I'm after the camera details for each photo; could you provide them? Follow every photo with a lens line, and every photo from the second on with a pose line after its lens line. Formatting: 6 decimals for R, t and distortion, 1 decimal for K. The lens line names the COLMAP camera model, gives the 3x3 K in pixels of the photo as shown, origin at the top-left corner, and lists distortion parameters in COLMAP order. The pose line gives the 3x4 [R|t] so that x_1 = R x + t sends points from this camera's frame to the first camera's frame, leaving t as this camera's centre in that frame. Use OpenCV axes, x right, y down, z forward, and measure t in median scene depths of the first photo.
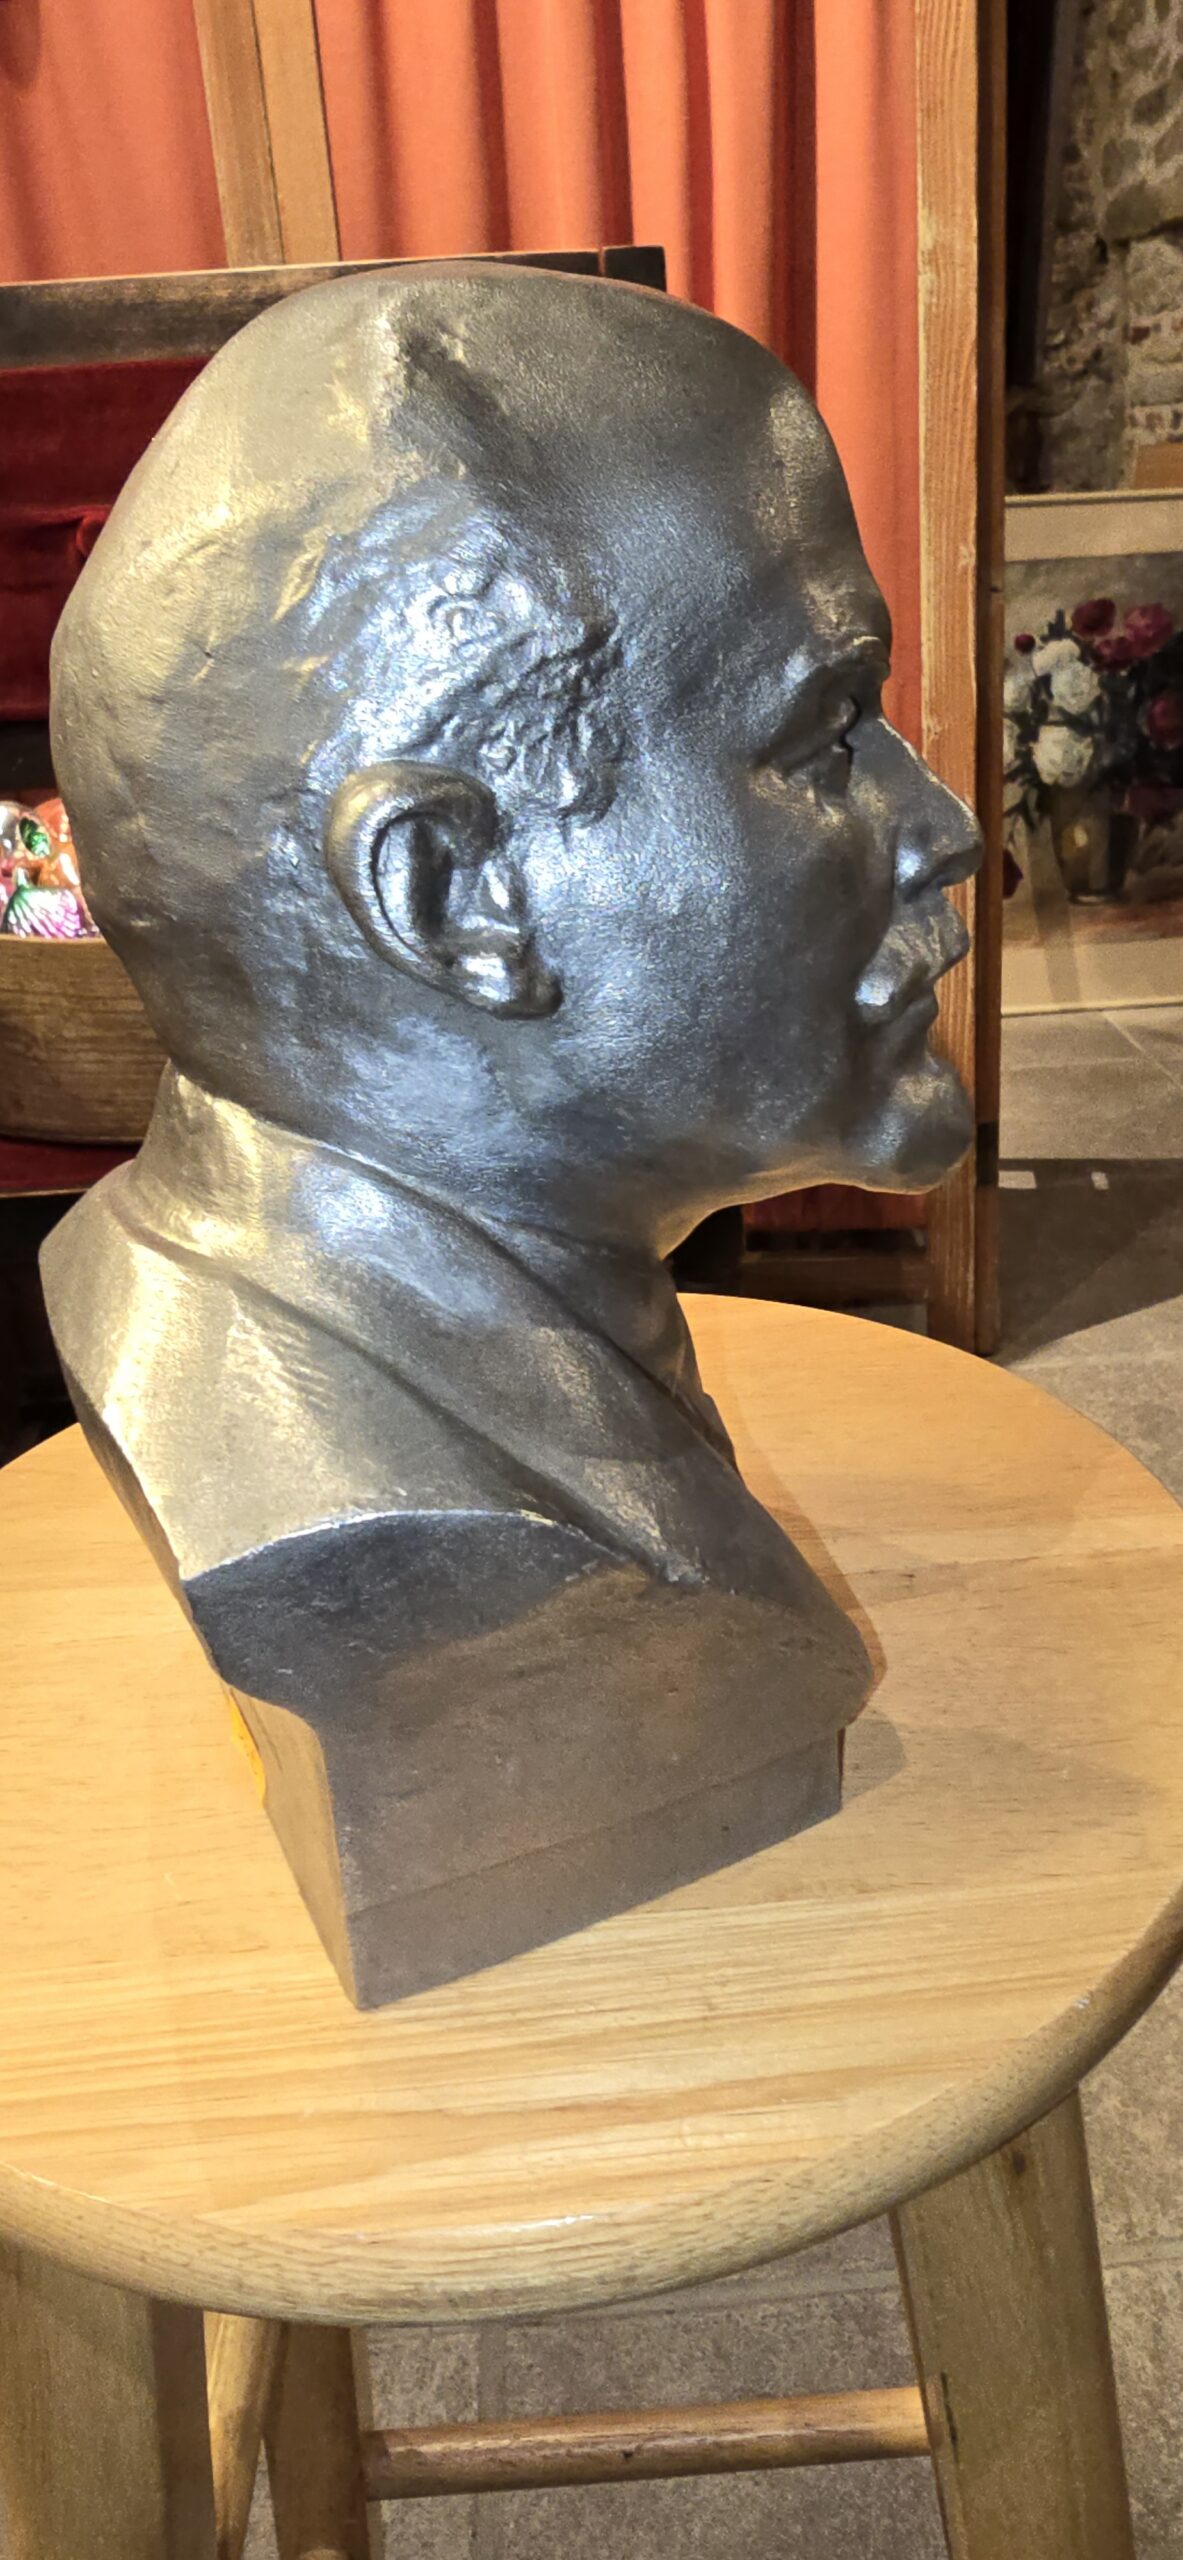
lens RADIAL K [[1740.1, 0, 676.5], [0, 1740.1, 1194.3], [0, 0, 1]] dist [0.000963, 0.002716]
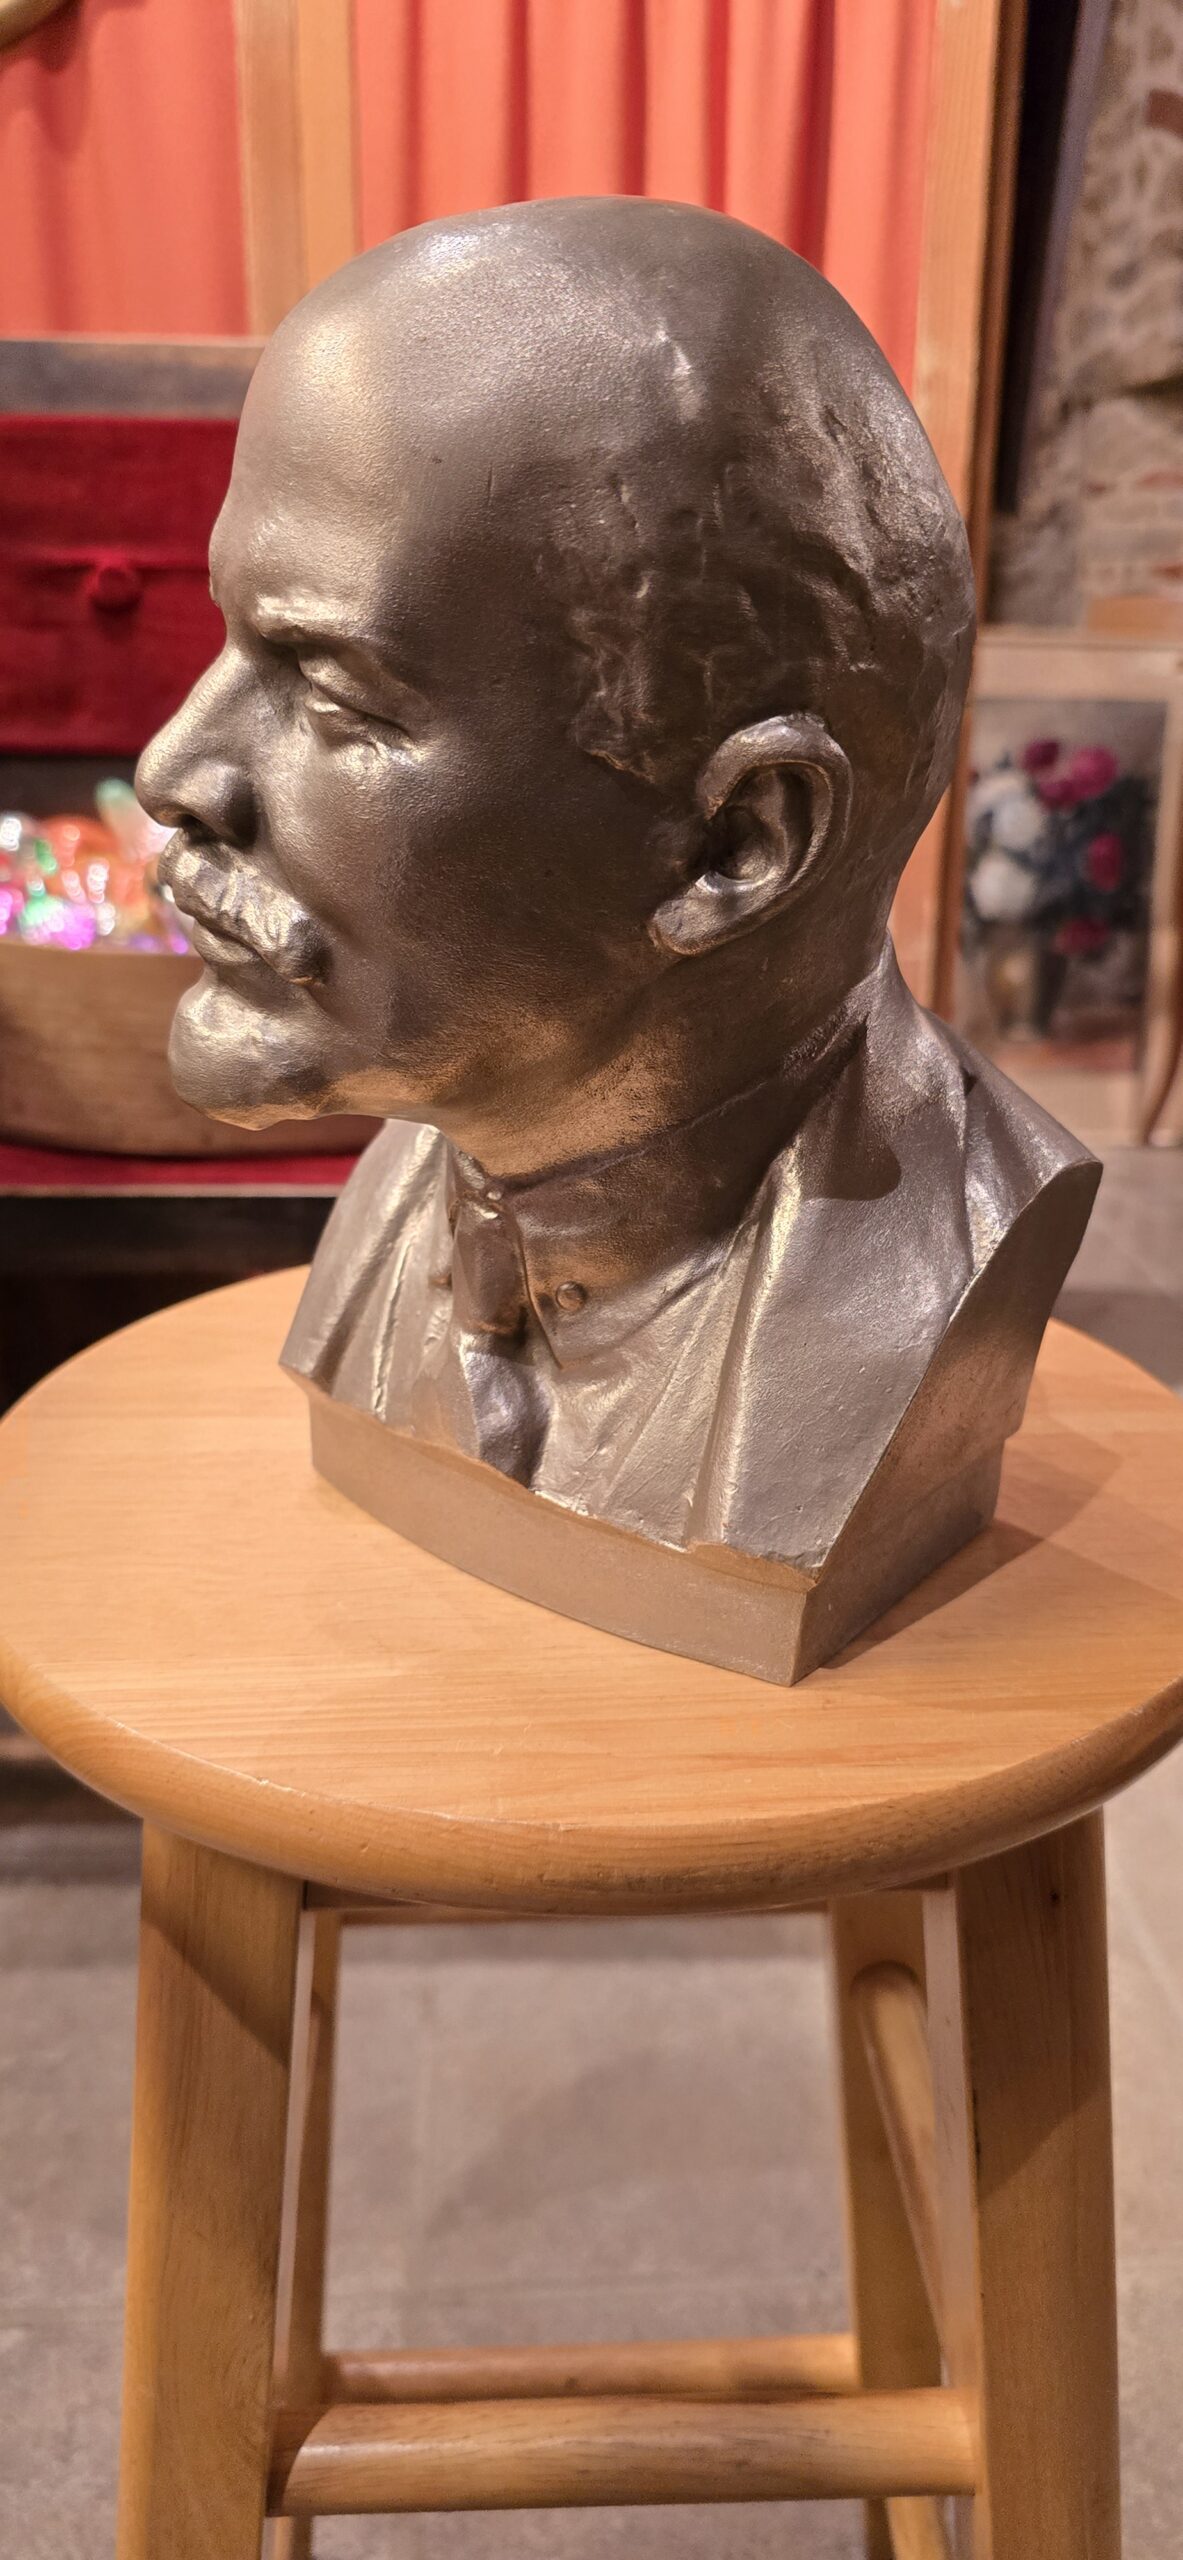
lens RADIAL K [[1764.9, 0, 628.4], [0, 1764.9, 1262.4], [0, 0, 1]] dist [0.015480, -0.017479]
pose [[0.997238, 0.066072, 0.033915, -0.154399], [-0.064701, 0.997101, -0.040041, 0.197288], [-0.036462, 0.037736, 0.998622, -0.183395]]
